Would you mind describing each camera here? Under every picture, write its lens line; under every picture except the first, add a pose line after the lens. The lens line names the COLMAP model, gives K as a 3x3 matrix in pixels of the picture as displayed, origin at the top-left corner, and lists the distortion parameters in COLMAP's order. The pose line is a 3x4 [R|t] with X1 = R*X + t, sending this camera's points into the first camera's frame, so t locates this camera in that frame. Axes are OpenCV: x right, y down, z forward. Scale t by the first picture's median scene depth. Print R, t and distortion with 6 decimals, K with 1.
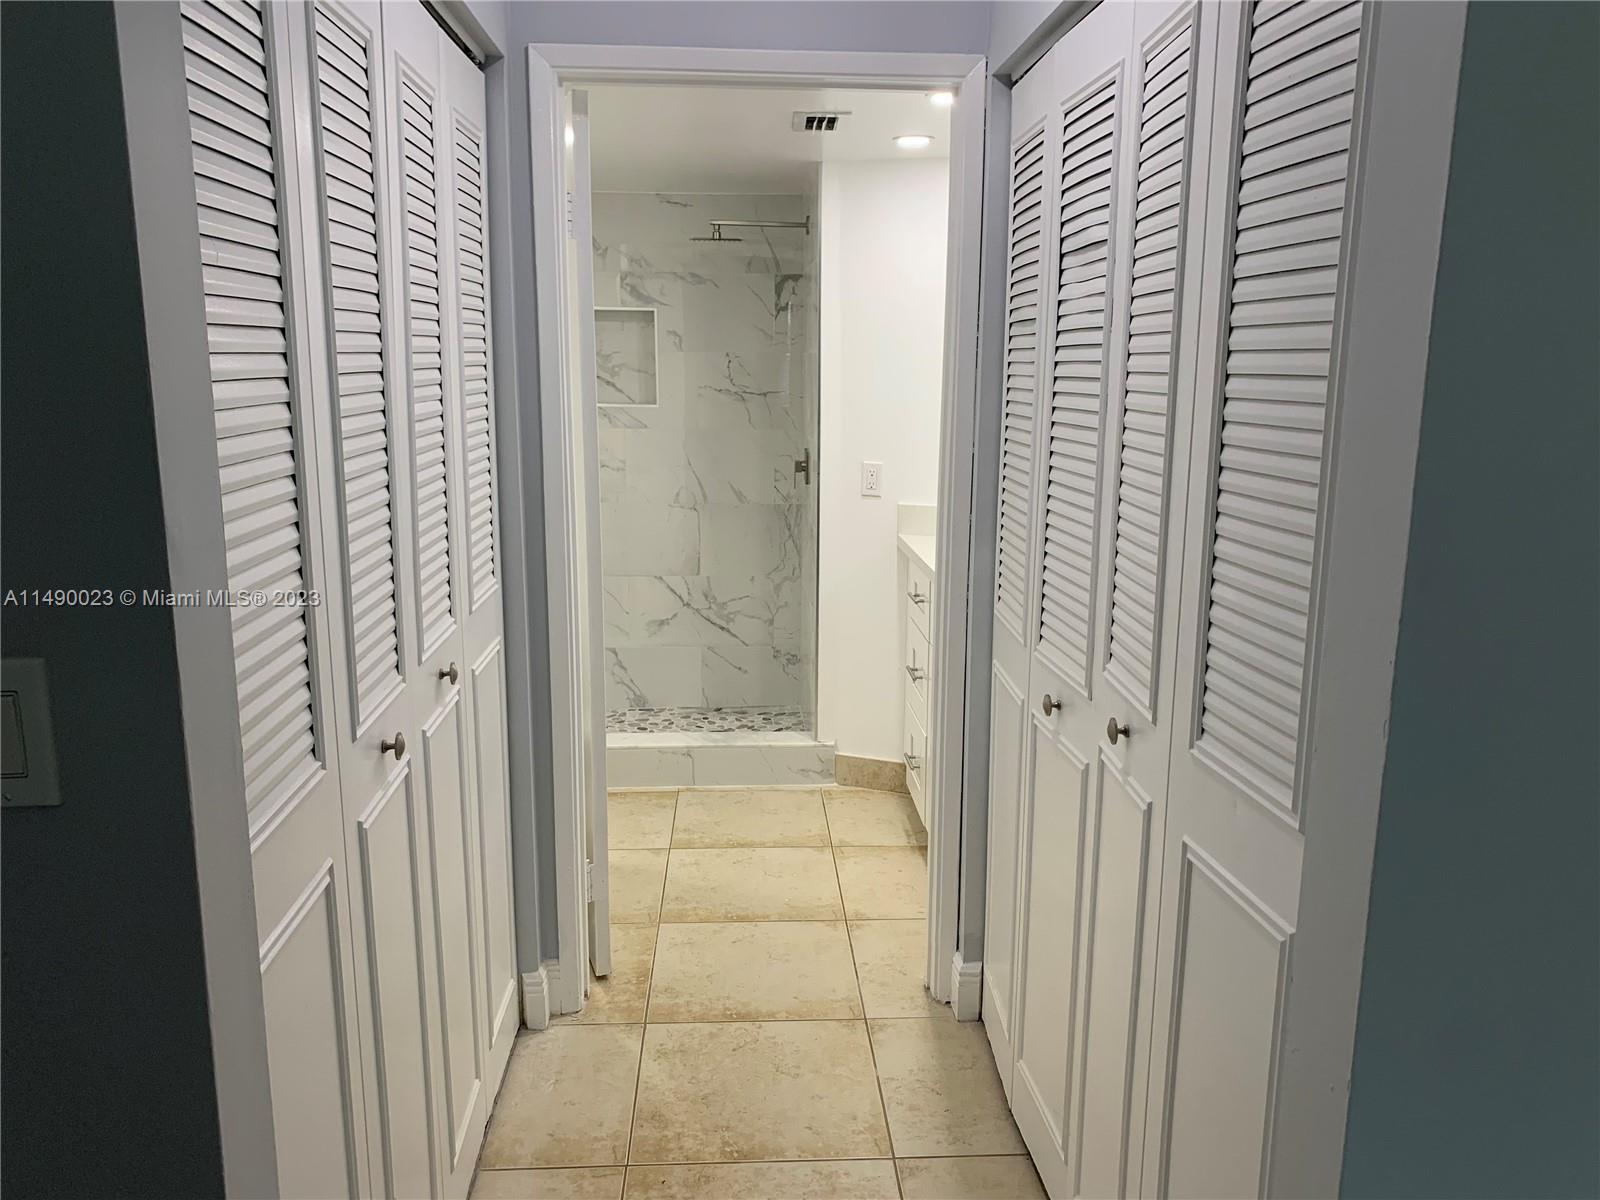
lens RADIAL K [[1235.0, 0, 812.7], [0, 1235.0, 625.6], [0, 0, 1]] dist [0.038085, -0.040672]
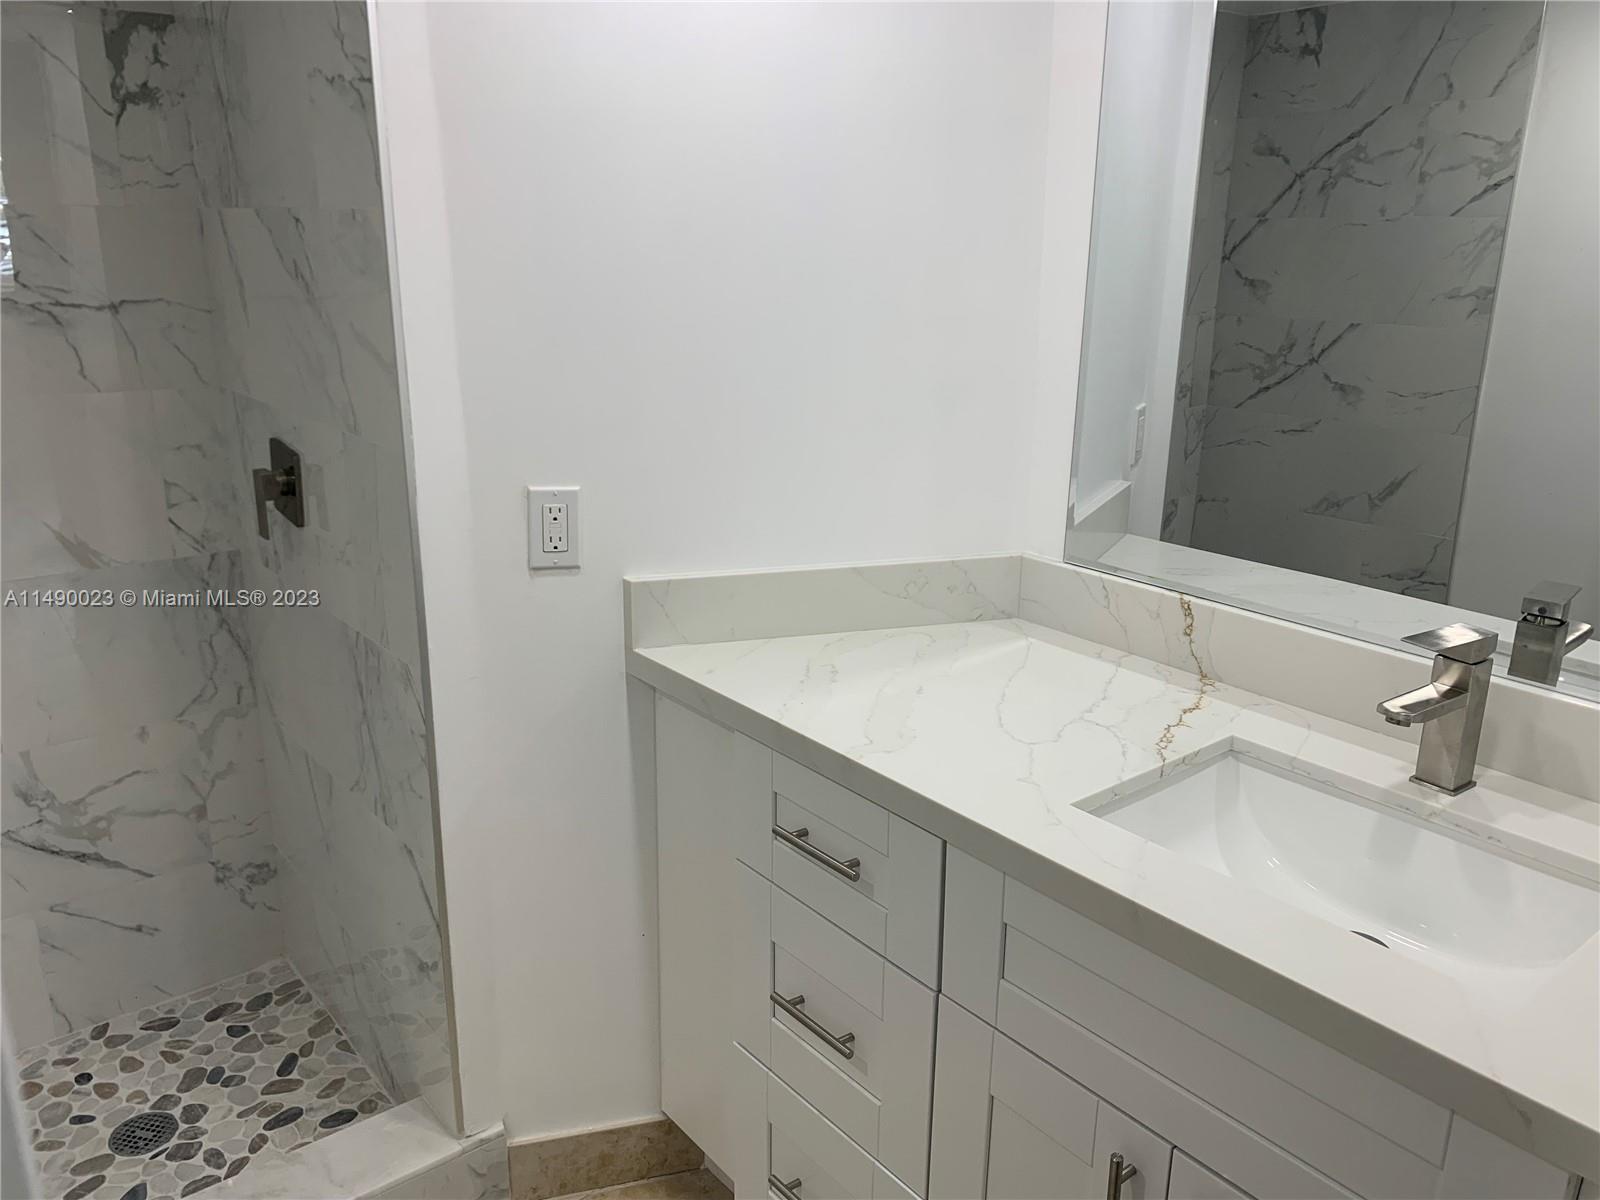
lens RADIAL K [[1235.0, 0, 802.5], [0, 1235.0, 599.6], [0, 0, 1]] dist [0.038085, -0.040672]
pose [[0.822715, -0.160826, 0.545229, -0.160394], [0.118071, 0.986572, 0.112848, -0.191414], [-0.556056, -0.028466, 0.830657, 0.901462]]
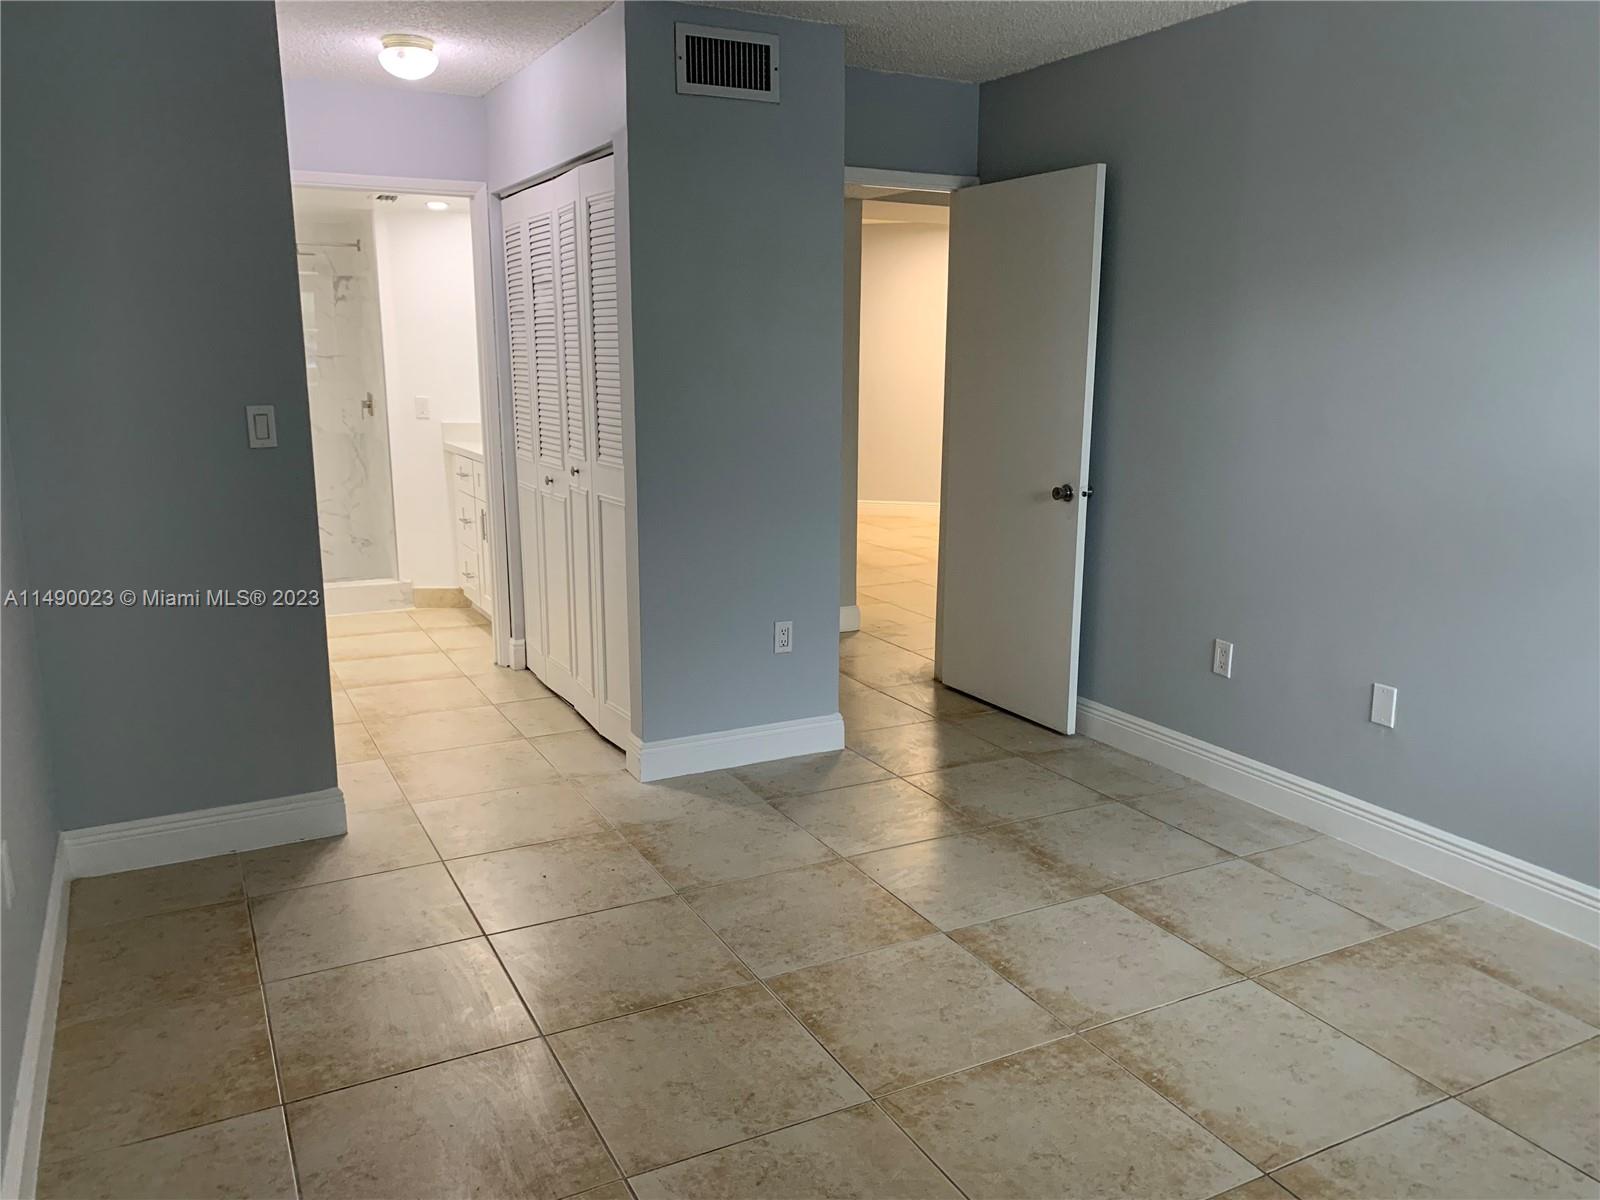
lens RADIAL K [[1235.0, 0, 809.6], [0, 1235.0, 597.1], [0, 0, 1]] dist [0.038085, -0.040672]
pose [[0.916087, -0.088281, 0.391141, -0.207182], [0.091309, 0.995763, 0.010890, 0.222527], [-0.390445, 0.025739, 0.920266, -0.960113]]
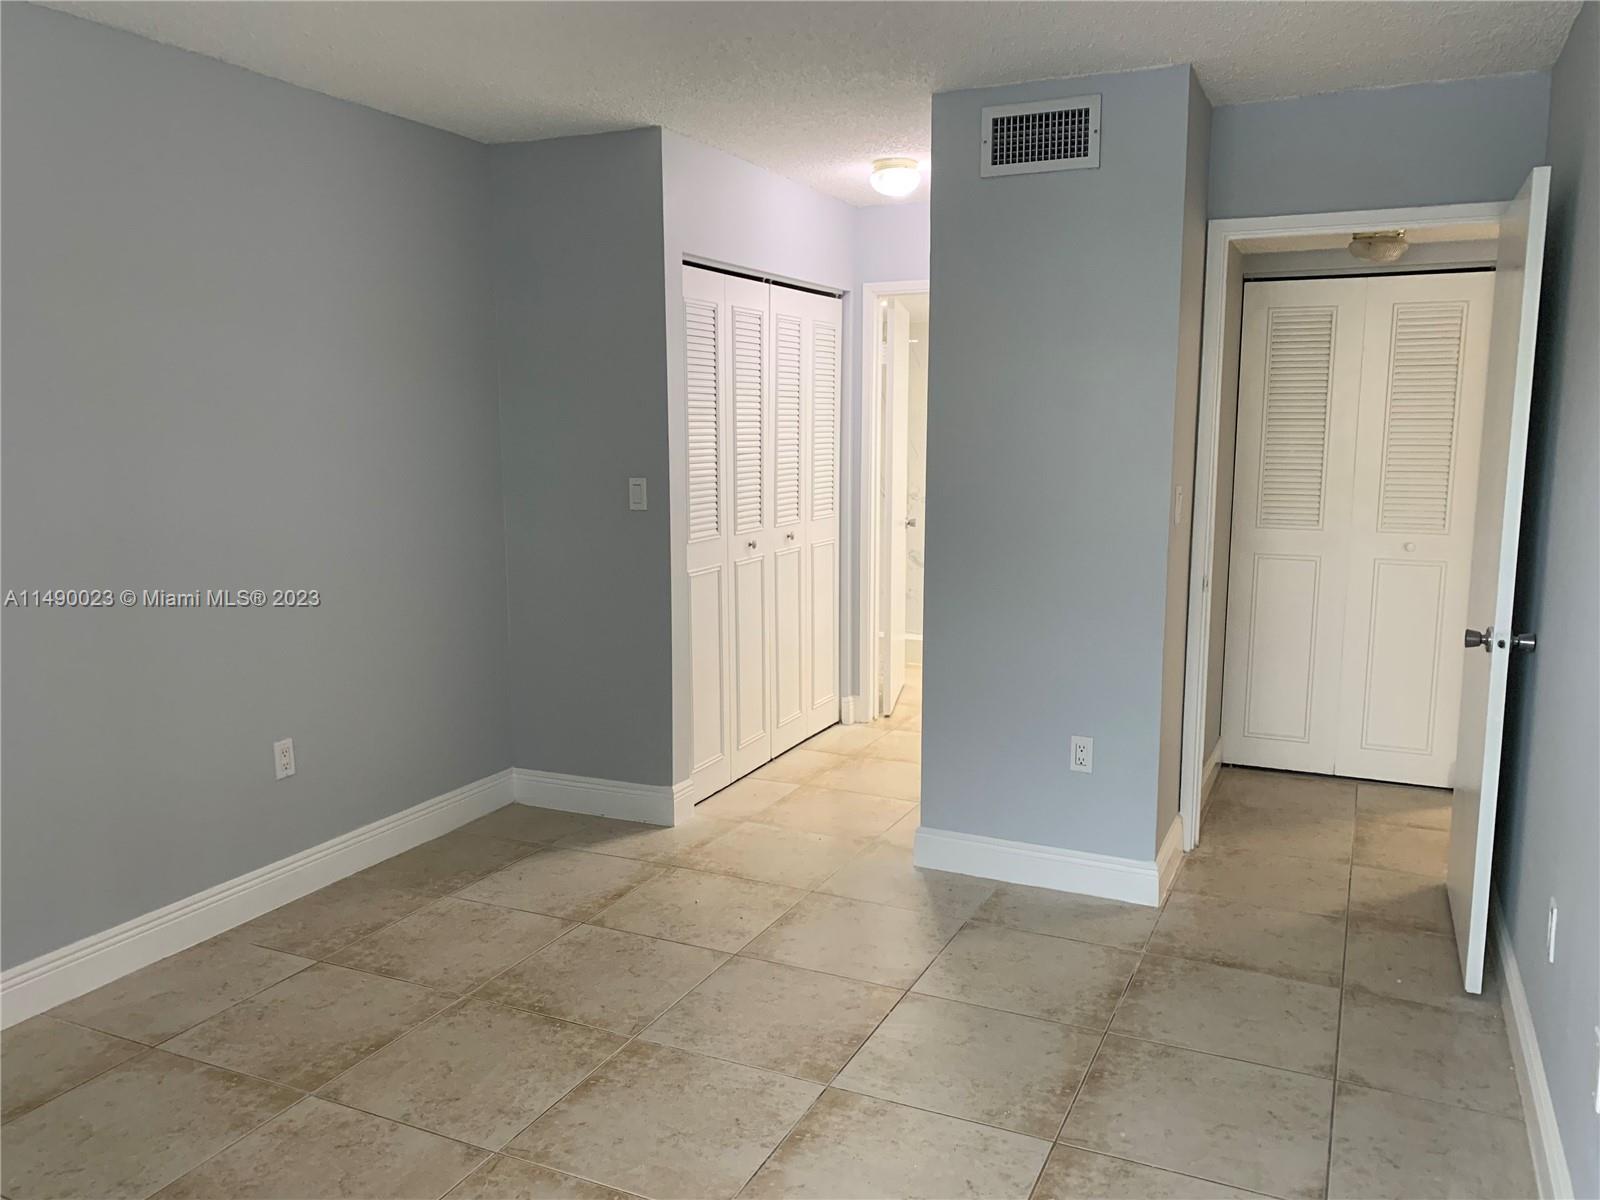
lens RADIAL K [[1235.0, 0, 792.3], [0, 1235.0, 594.2], [0, 0, 1]] dist [0.038085, -0.040672]
pose [[0.871411, 0.056444, -0.487295, 0.700341], [-0.091518, 0.994624, -0.048450, 0.205514], [0.481941, 0.086816, 0.871892, -0.895710]]
